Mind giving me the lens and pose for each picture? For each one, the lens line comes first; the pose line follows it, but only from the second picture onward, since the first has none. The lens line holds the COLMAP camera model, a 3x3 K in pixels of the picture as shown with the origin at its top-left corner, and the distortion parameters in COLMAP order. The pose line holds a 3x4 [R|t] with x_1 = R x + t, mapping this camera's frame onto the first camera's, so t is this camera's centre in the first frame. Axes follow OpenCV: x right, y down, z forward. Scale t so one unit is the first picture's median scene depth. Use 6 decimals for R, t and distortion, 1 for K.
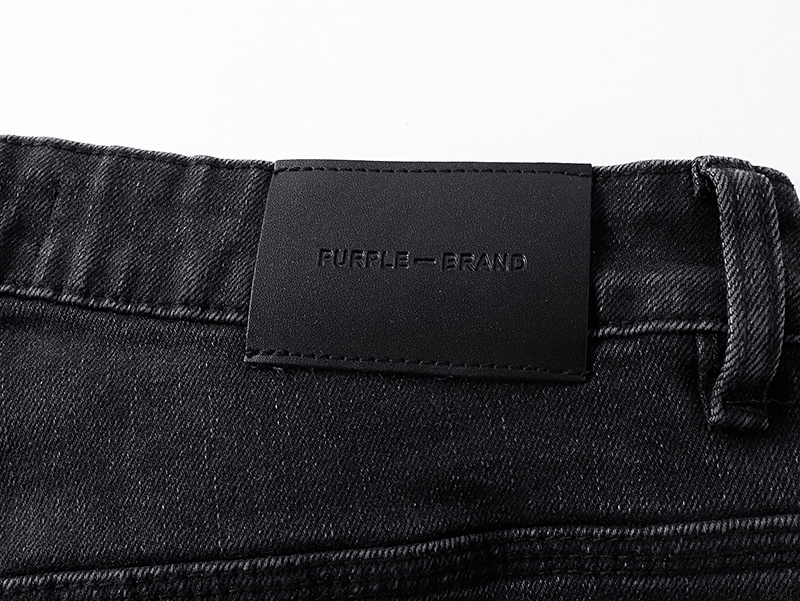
lens RADIAL K [[956.3, 0, 398.9], [0, 956.3, 279.1], [0, 0, 1]] dist [0.016253, 0.025712]
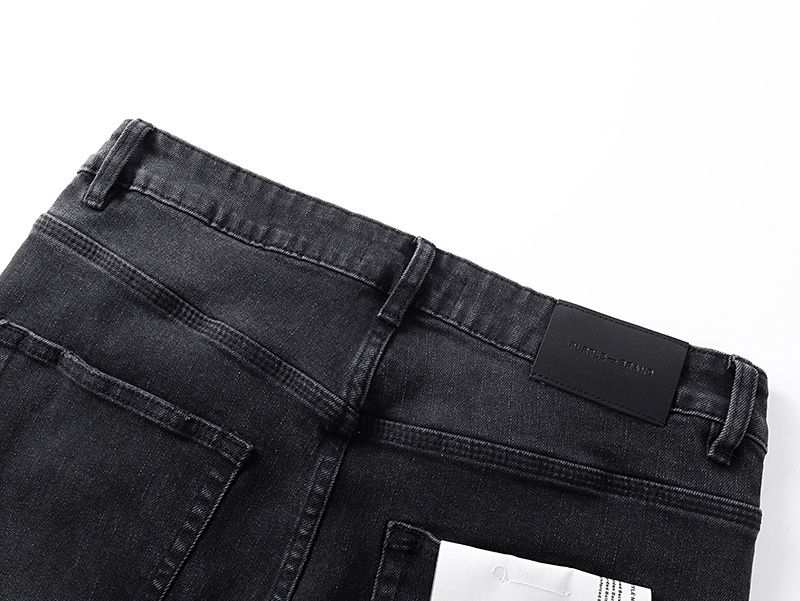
lens RADIAL K [[956.3, 0, 398.9], [0, 956.3, 279.1], [0, 0, 1]] dist [0.016253, 0.025712]
pose [[0.950602, 0.307786, -0.040305, -0.470941], [-0.310062, 0.947664, -0.076115, 0.145234], [0.014768, 0.084852, 0.996284, -1.506076]]
